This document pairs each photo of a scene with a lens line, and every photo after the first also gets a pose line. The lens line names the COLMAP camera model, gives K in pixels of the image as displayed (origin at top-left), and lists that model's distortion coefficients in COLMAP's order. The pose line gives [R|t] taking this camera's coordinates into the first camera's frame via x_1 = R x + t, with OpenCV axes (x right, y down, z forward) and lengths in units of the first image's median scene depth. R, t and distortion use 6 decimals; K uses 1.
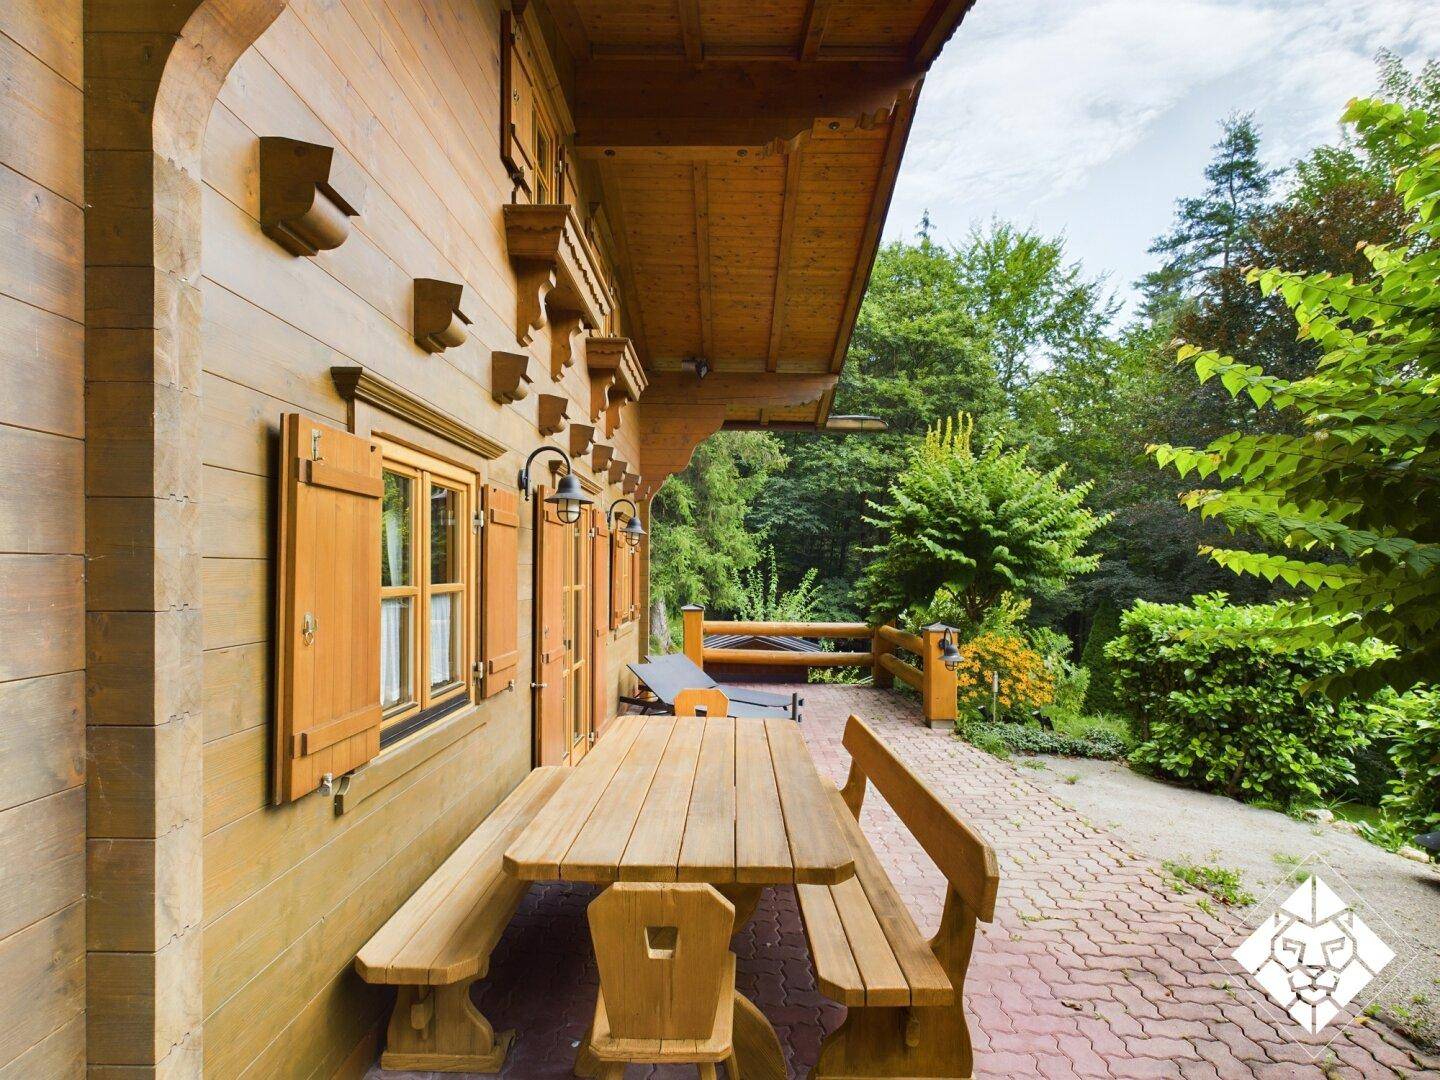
lens RADIAL K [[770.9, 0, 716.6], [0, 770.9, 569.7], [0, 0, 1]] dist [-0.001782, -0.001200]
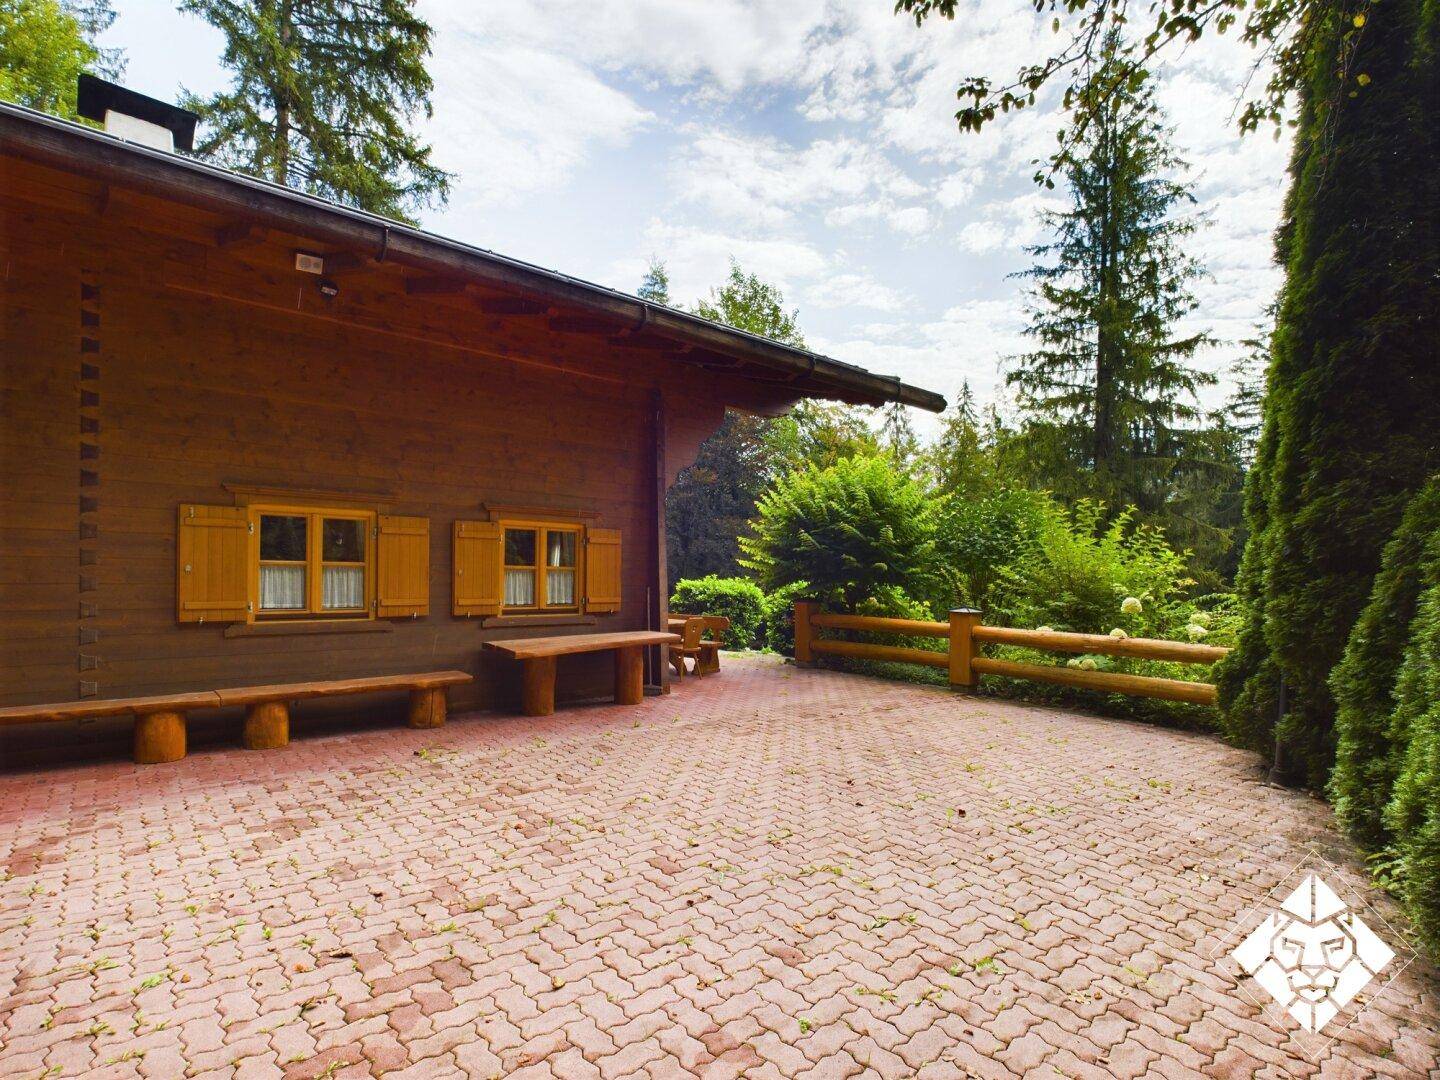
lens RADIAL K [[770.9, 0, 716.6], [0, 770.9, 569.7], [0, 0, 1]] dist [-0.001782, -0.001200]
pose [[0.752250, -0.010835, 0.658788, -1.137804], [0.003325, 0.999914, 0.012649, -0.022084], [-0.658869, -0.007325, 0.752222, -1.043858]]
